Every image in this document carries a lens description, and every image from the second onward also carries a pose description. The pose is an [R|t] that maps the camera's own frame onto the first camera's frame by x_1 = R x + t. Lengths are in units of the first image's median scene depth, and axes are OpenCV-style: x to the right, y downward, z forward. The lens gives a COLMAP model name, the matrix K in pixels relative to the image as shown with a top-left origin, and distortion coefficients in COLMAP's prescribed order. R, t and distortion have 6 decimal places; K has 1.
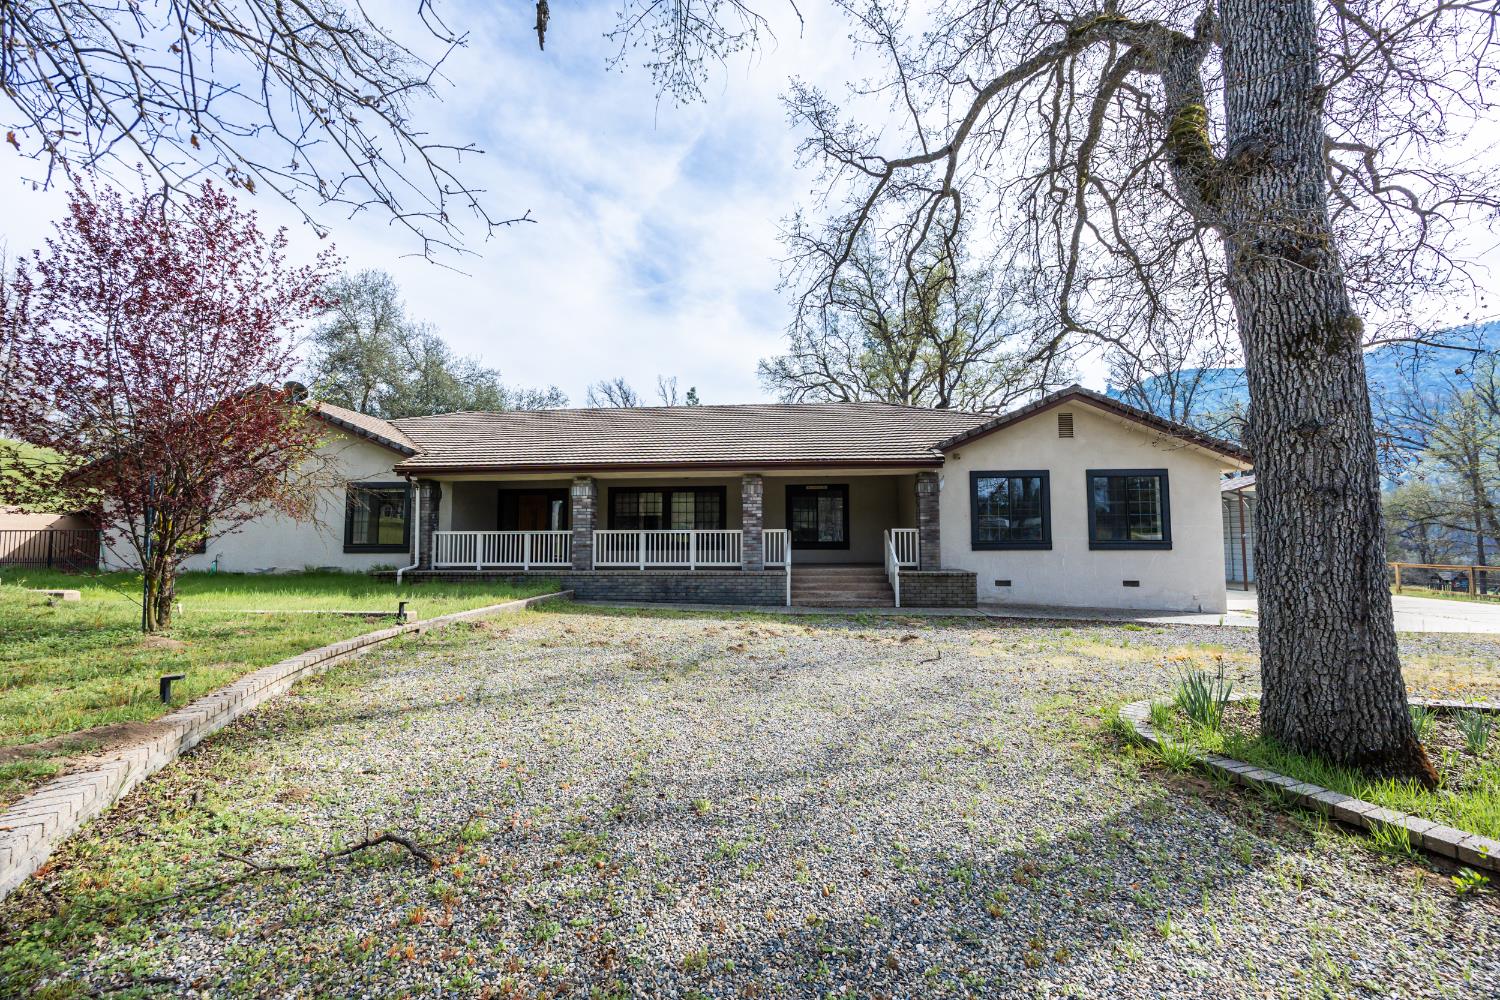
lens RADIAL K [[586.8, 0, 750.0], [0, 586.8, 500.0], [0, 0, 1]] dist [-0.000355, 0.000007]
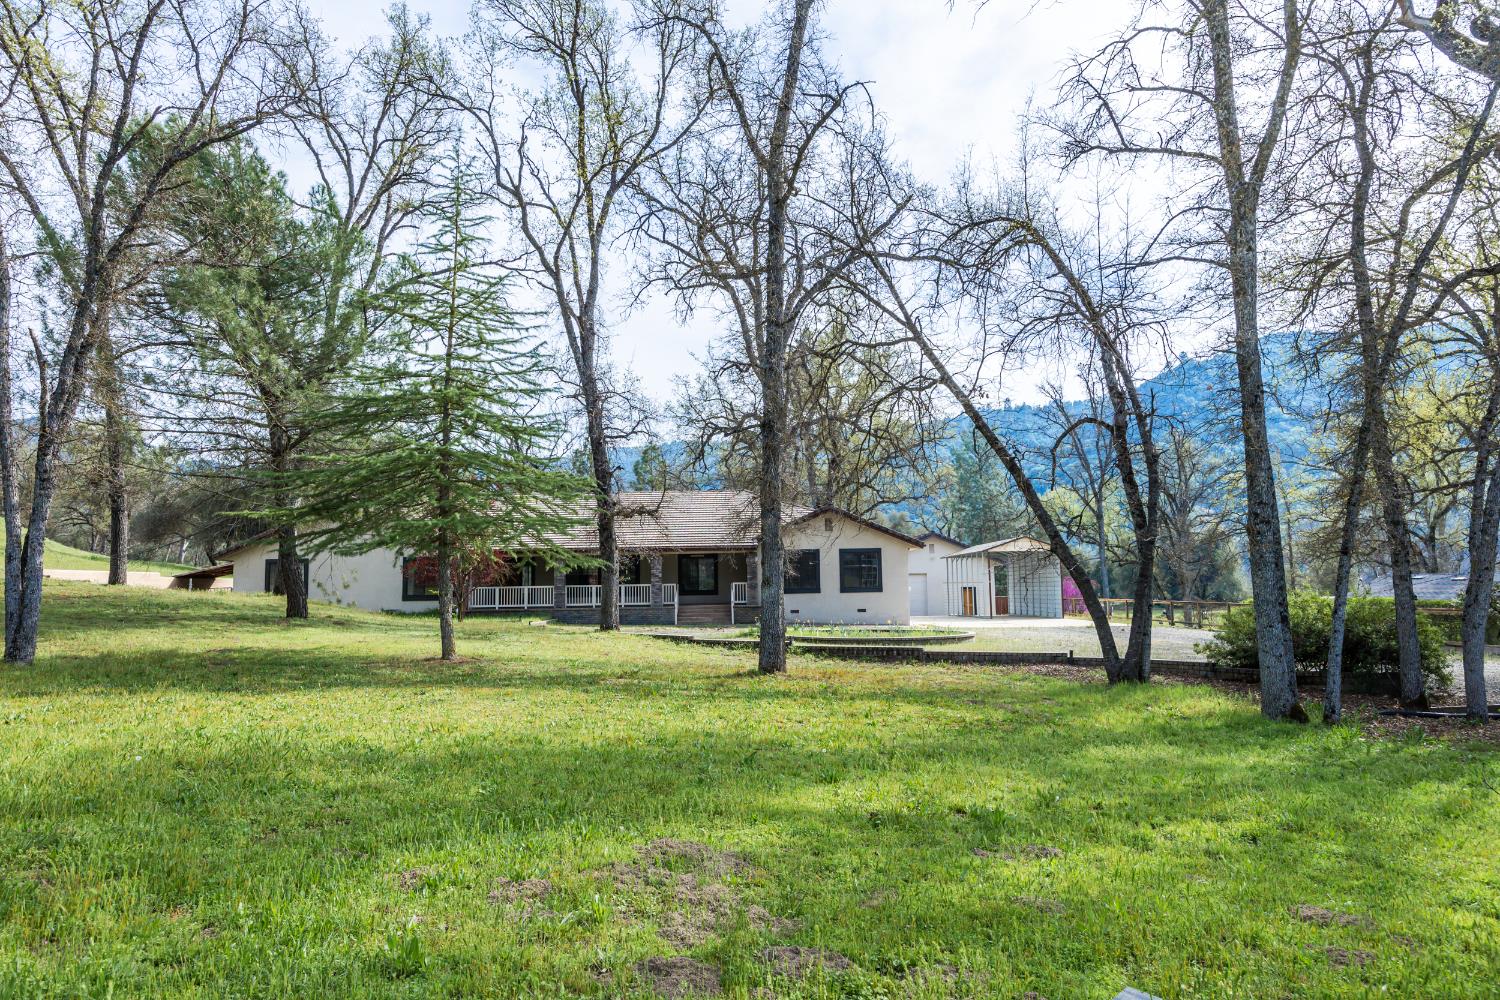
lens RADIAL K [[926.7, 0, 750.0], [0, 926.7, 500.0], [0, 0, 1]] dist [-0.004018, -0.001409]
pose [[0.994830, -0.004131, 0.101472, 0.001882], [0.006593, 0.999692, -0.023937, -0.136970], [-0.101342, 0.024482, 0.994550, -1.861461]]
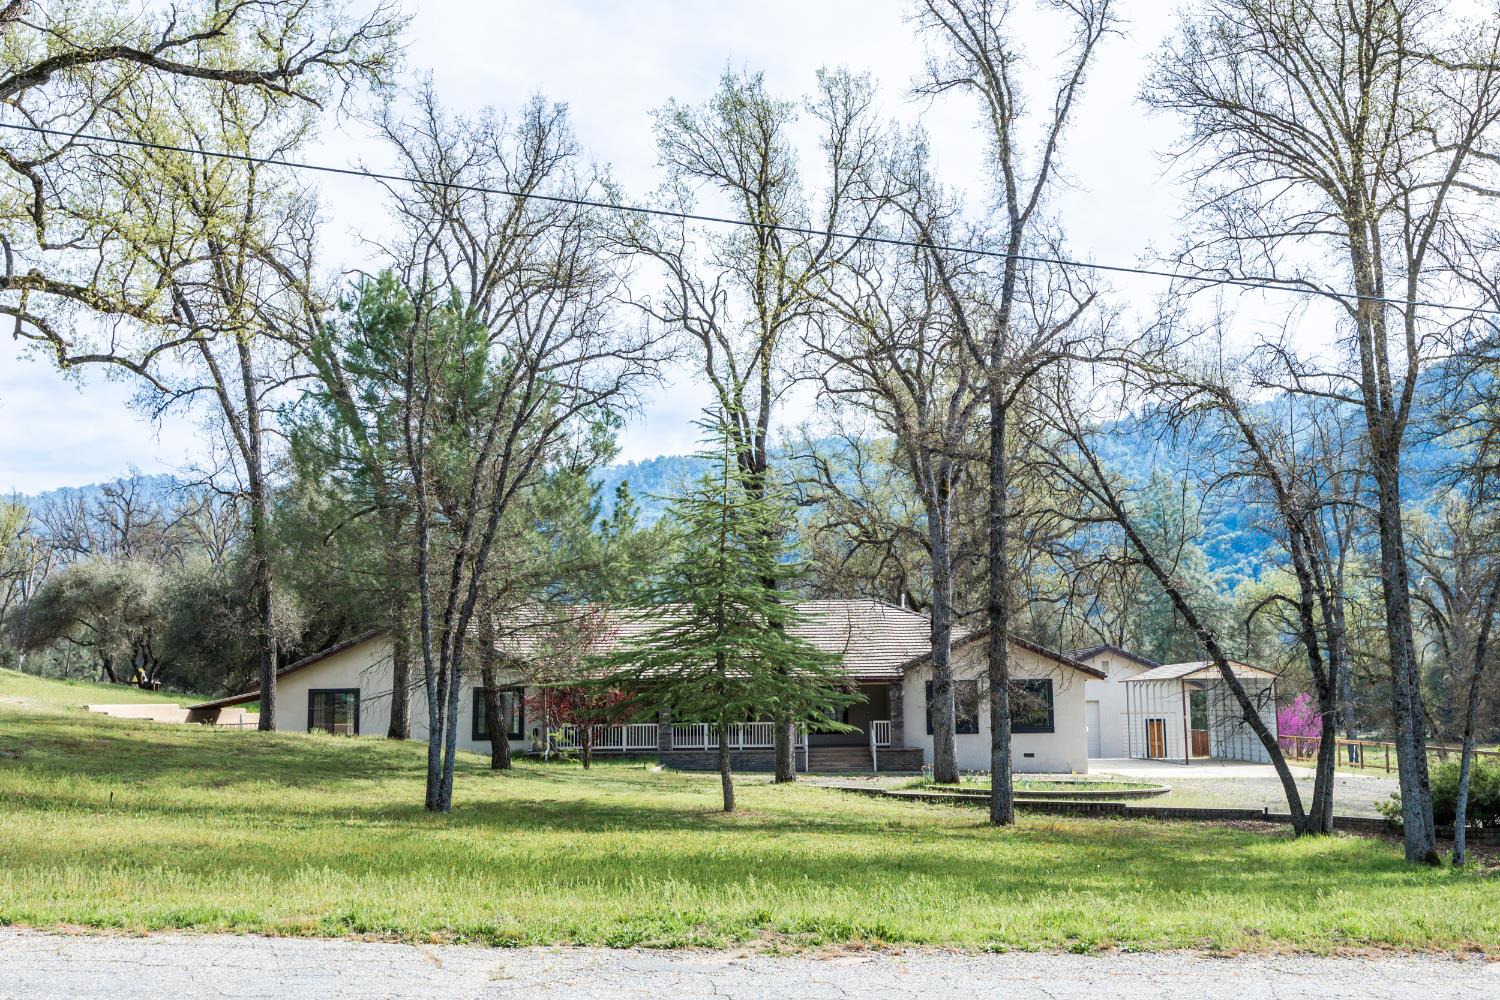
lens RADIAL K [[1526.5, 0, 750.0], [0, 1526.5, 500.0], [0, 0, 1]] dist [0.002171, 0.016886]
pose [[0.996715, 0.002261, 0.080956, -0.392595], [0.002421, 0.998332, -0.057691, -0.289797], [-0.080951, 0.057697, 0.995047, -2.894732]]
